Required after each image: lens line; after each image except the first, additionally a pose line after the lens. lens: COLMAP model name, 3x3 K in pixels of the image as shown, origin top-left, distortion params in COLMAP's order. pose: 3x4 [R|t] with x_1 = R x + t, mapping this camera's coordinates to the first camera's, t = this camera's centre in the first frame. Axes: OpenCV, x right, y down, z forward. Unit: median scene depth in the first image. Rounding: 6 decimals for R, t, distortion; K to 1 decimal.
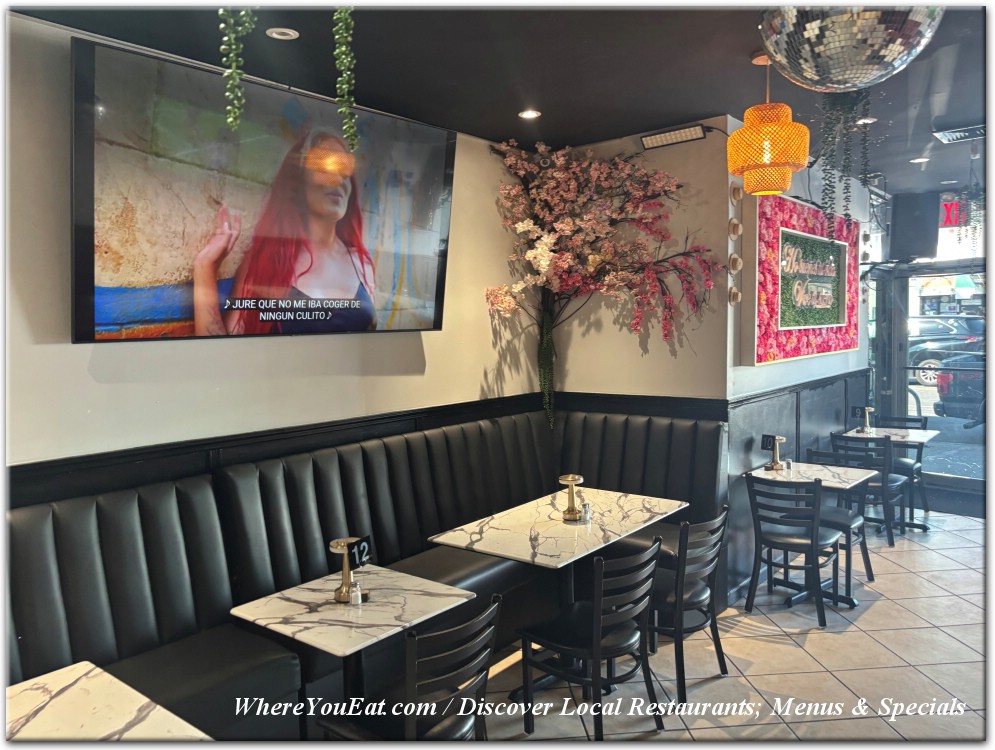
lens RADIAL K [[749.8, 0, 499.9], [0, 749.8, 371.5], [0, 0, 1]] dist [0.026018, -0.008560]
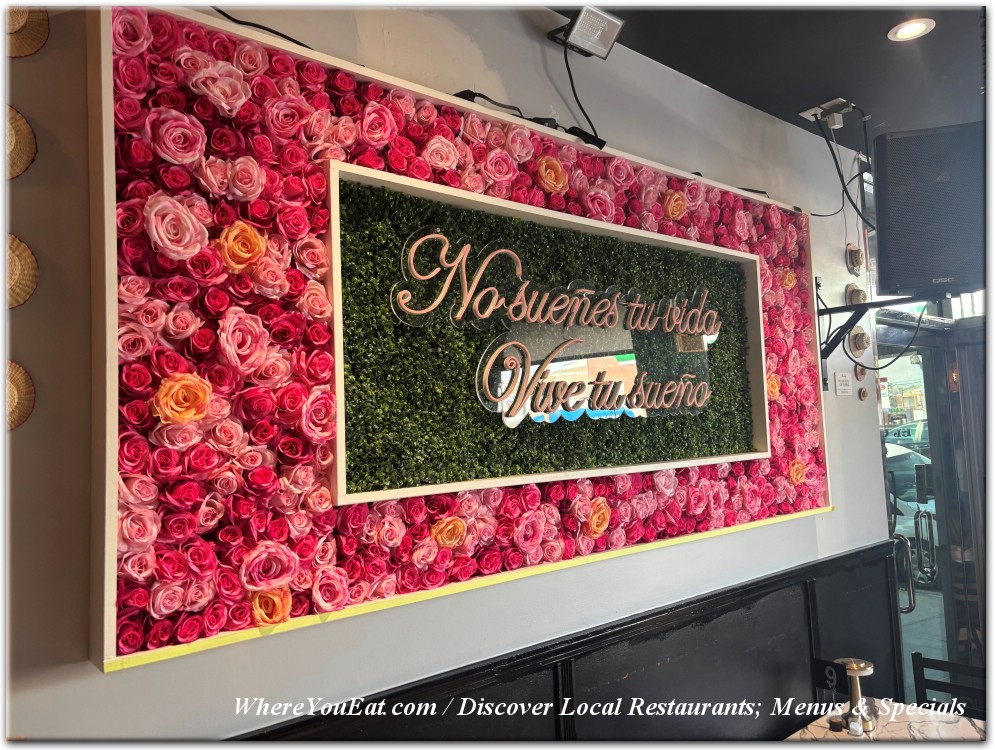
lens RADIAL K [[749.8, 0, 497.3], [0, 749.8, 376.5], [0, 0, 1]] dist [0.026018, -0.008560]
pose [[0.984803, -0.032306, -0.170643, 0.383317], [0.009682, 0.991231, -0.131782, -0.051830], [0.173404, 0.128127, 0.976481, 0.575134]]
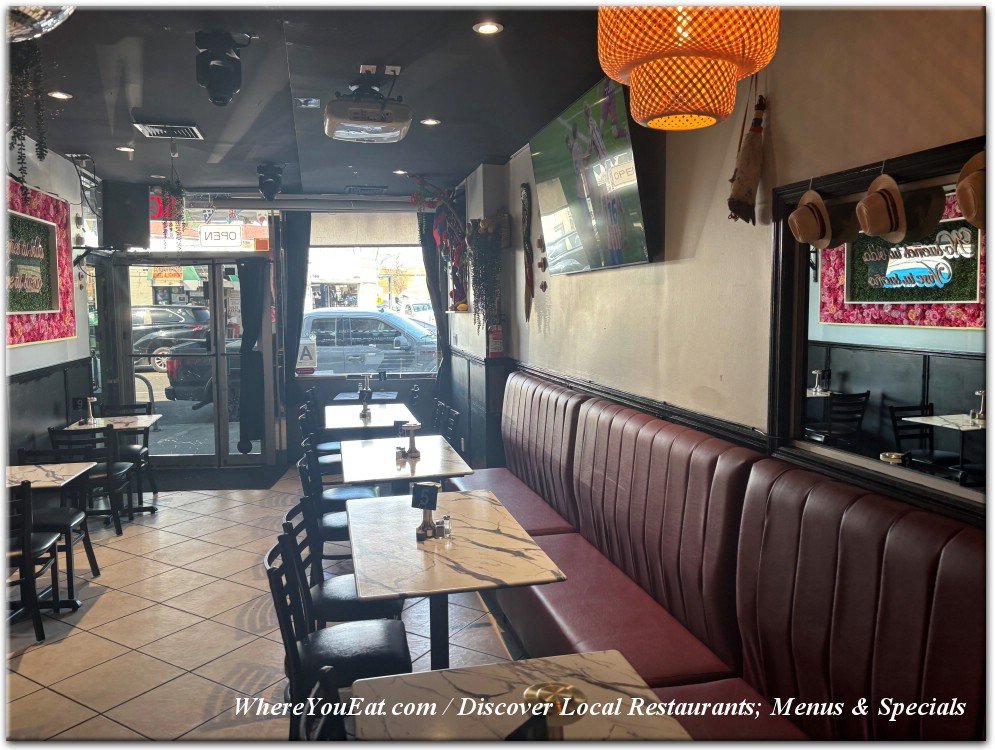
lens RADIAL K [[749.8, 0, 498.7], [0, 749.8, 372.0], [0, 0, 1]] dist [0.026018, -0.008560]
pose [[0.596797, -0.051057, 0.800766, 0.028450], [0.038834, 0.998642, 0.034731, 0.001613], [-0.801452, 0.010370, 0.597969, 0.002446]]
